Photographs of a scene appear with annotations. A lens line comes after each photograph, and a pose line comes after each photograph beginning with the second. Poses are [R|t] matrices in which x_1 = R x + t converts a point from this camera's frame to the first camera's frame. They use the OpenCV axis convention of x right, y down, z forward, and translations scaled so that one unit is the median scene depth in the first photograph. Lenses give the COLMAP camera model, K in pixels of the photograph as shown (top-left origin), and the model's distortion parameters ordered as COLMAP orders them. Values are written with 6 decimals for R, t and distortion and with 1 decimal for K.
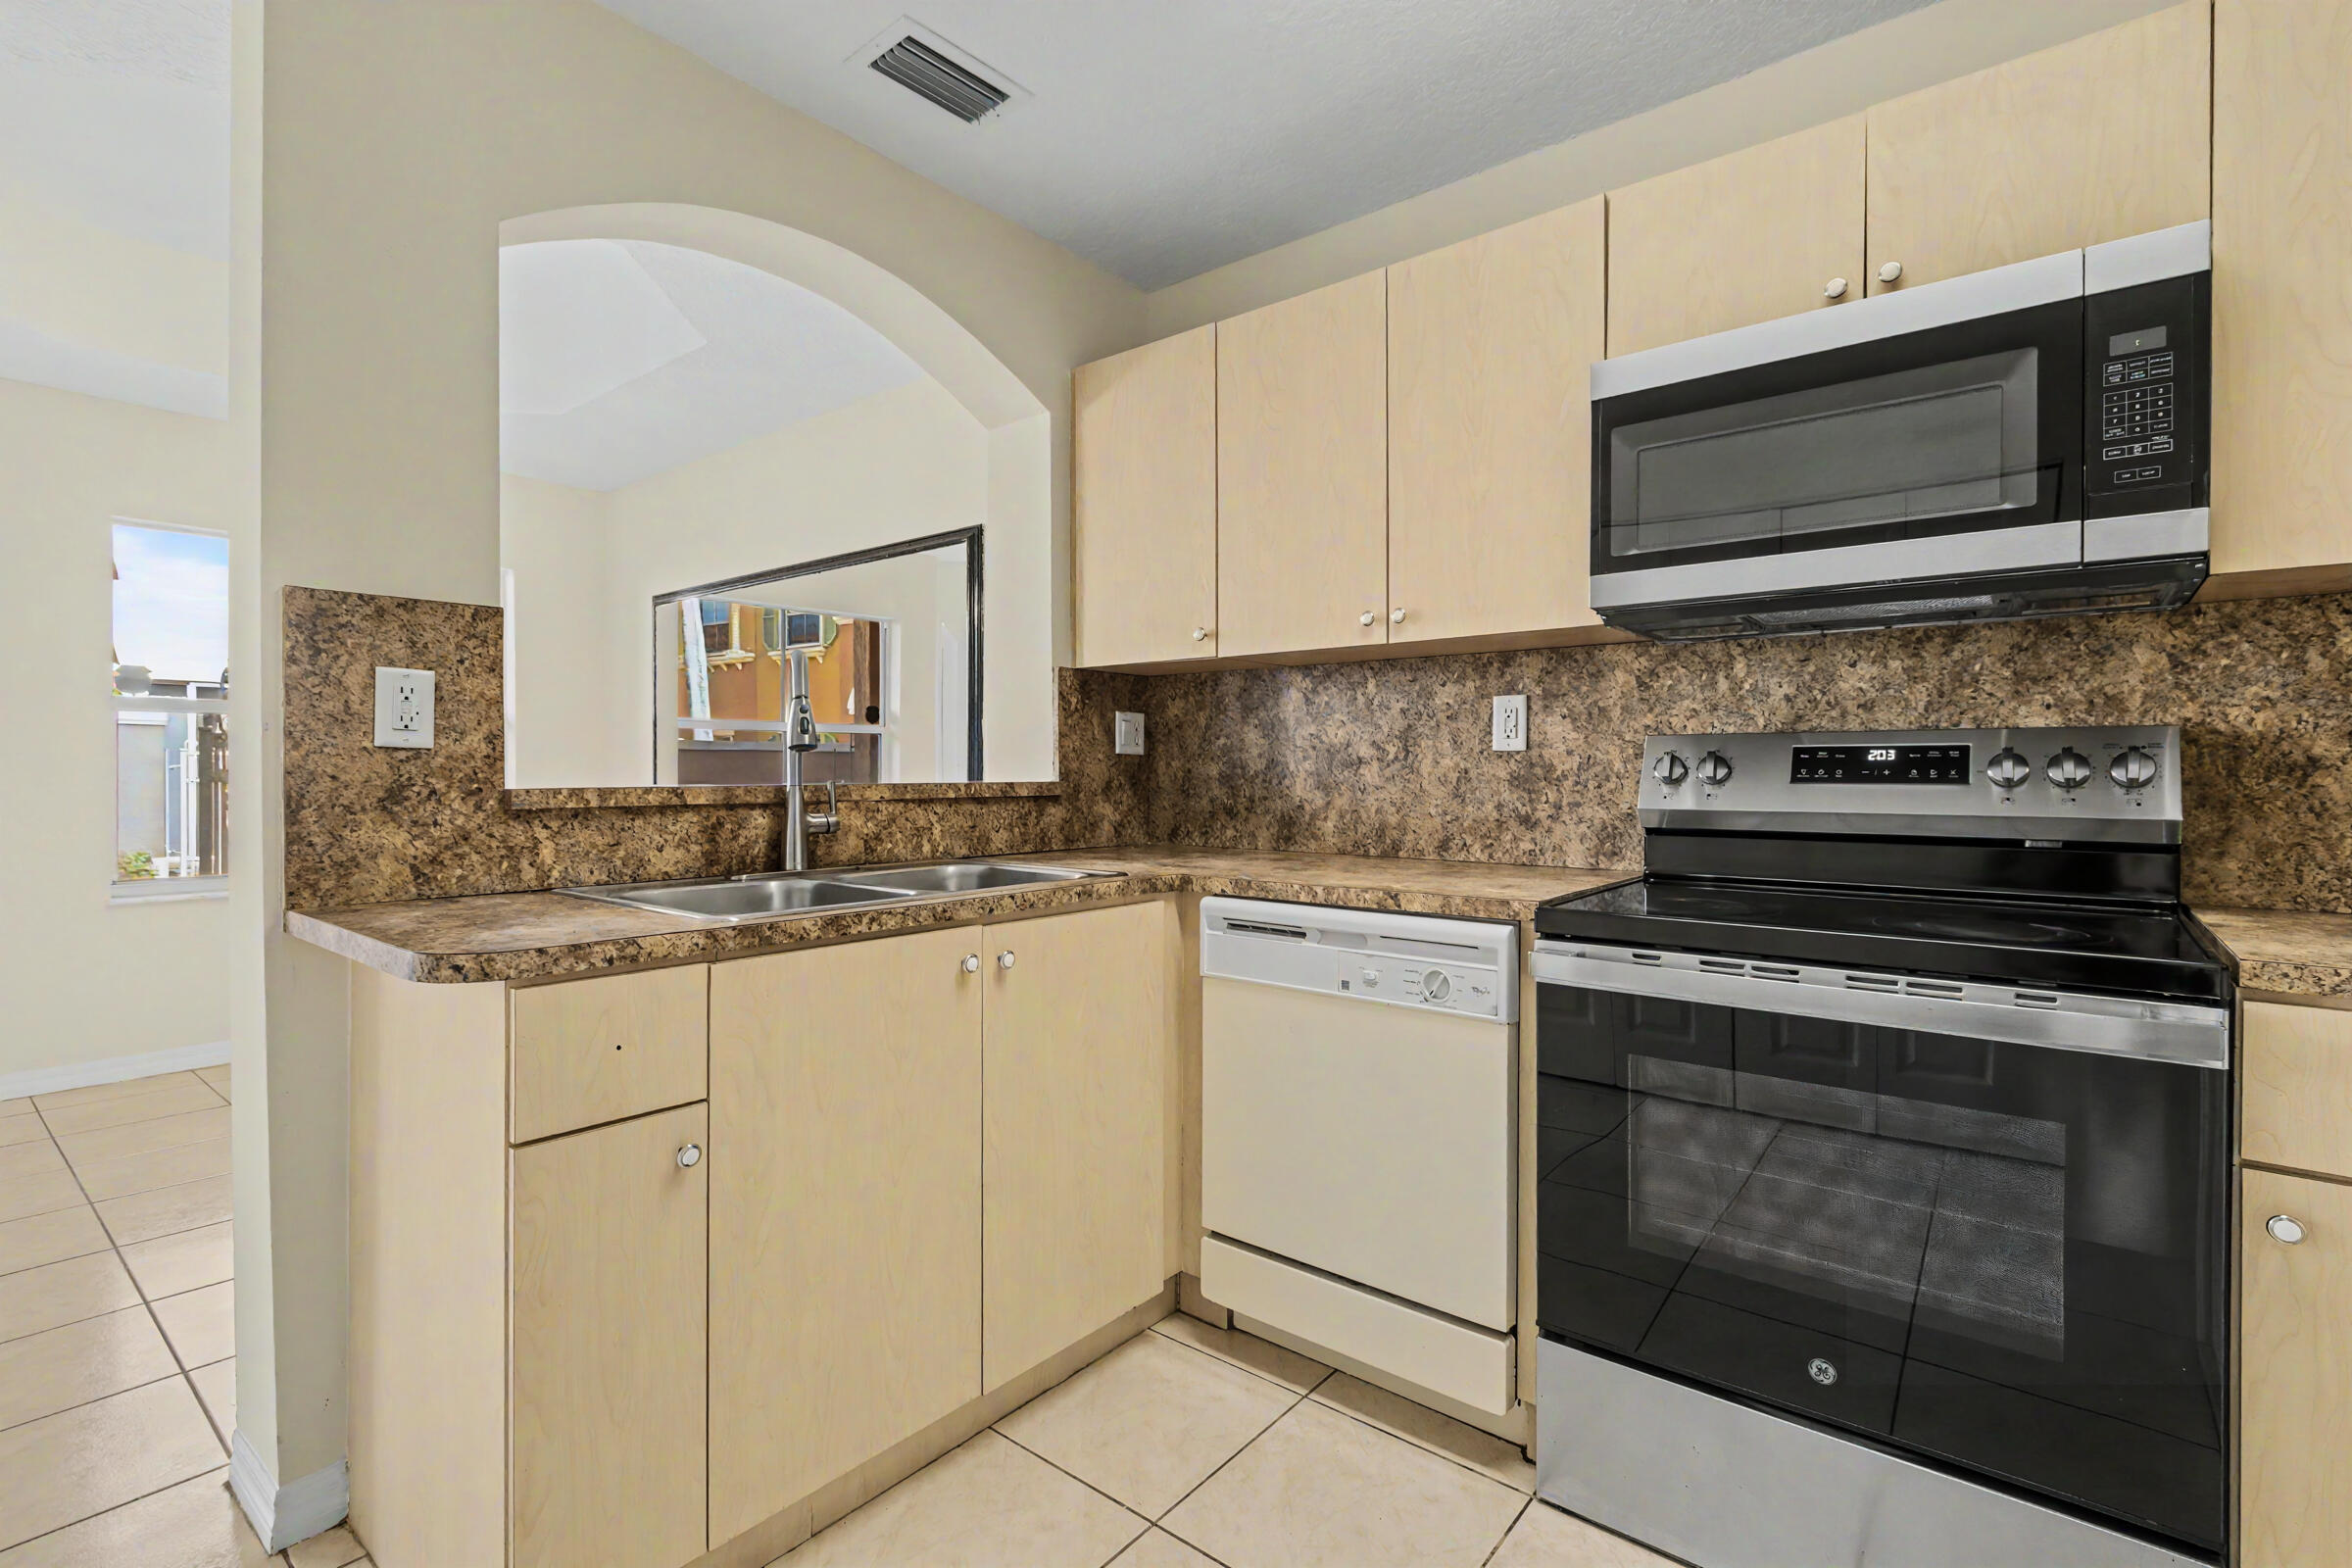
lens RADIAL K [[1074.4, 0, 1183.3], [0, 1074.4, 777.1], [0, 0, 1]] dist [0.001474, -0.000268]
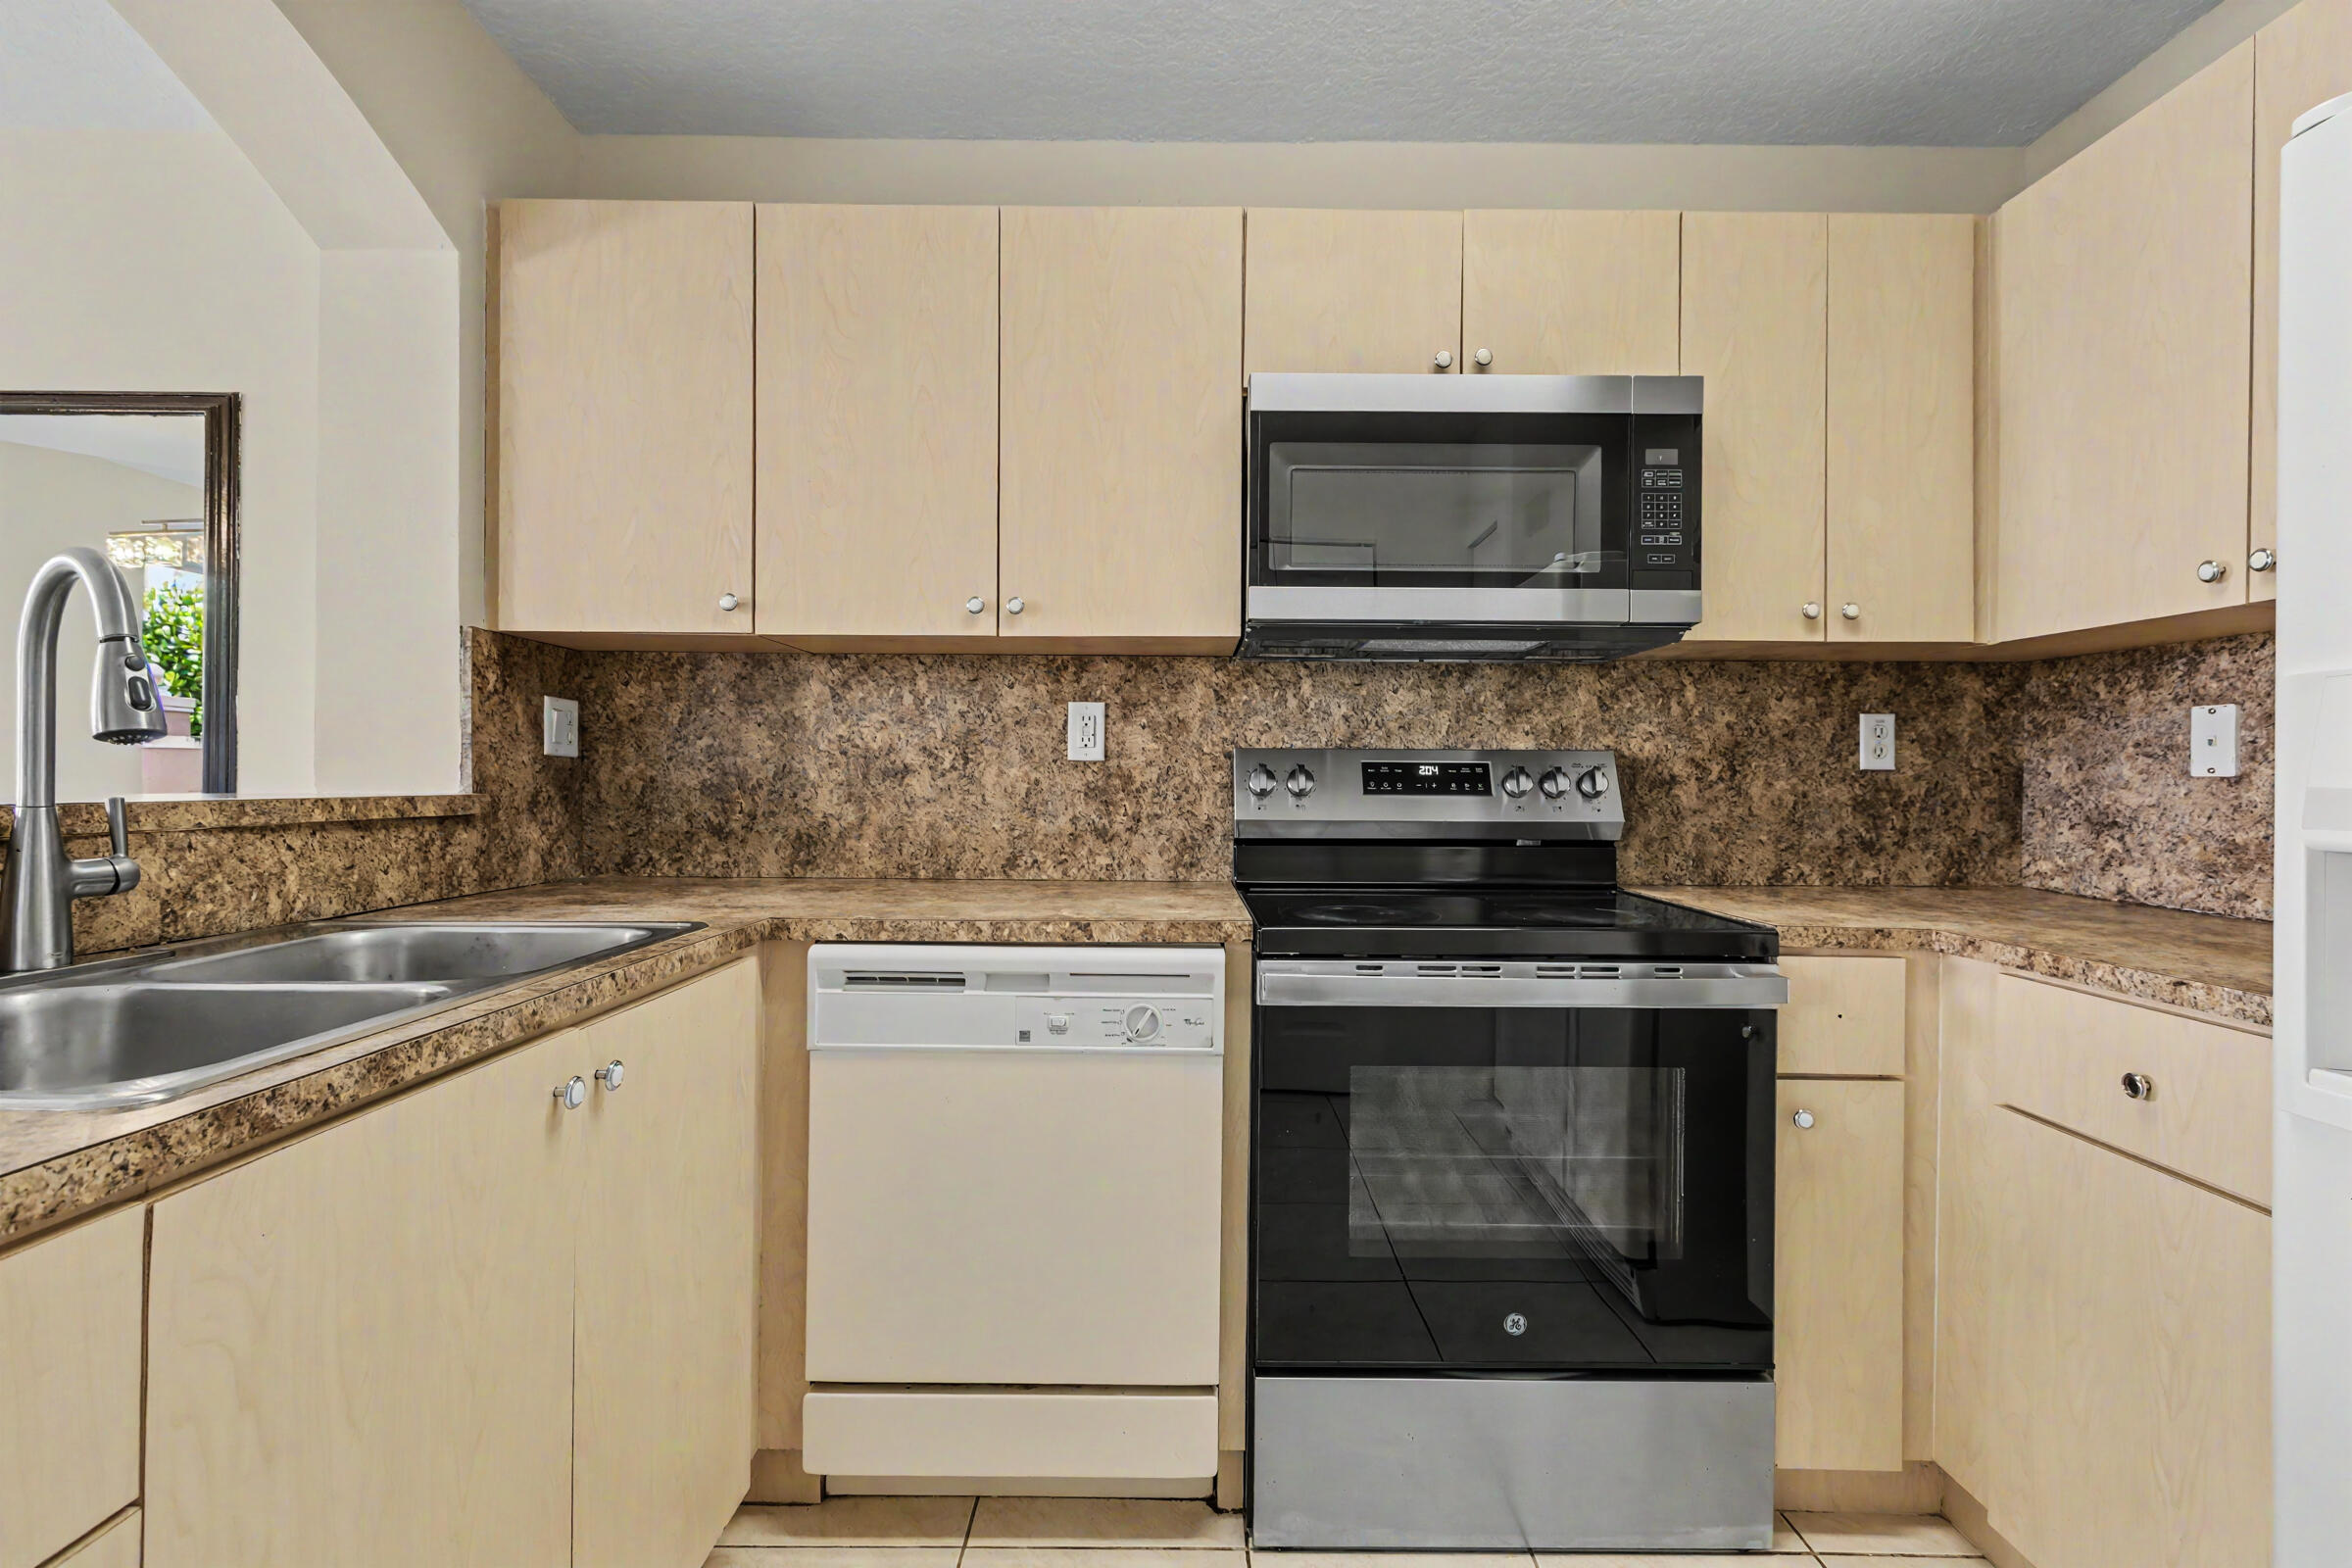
lens RADIAL K [[1074.4, 0, 1183.3], [0, 1074.4, 777.1], [0, 0, 1]] dist [0.001474, -0.000268]
pose [[0.773939, 0.006351, 0.633229, -0.259251], [-0.002382, 0.999972, -0.007118, -0.003820], [-0.633256, 0.004001, 0.773932, 0.240291]]
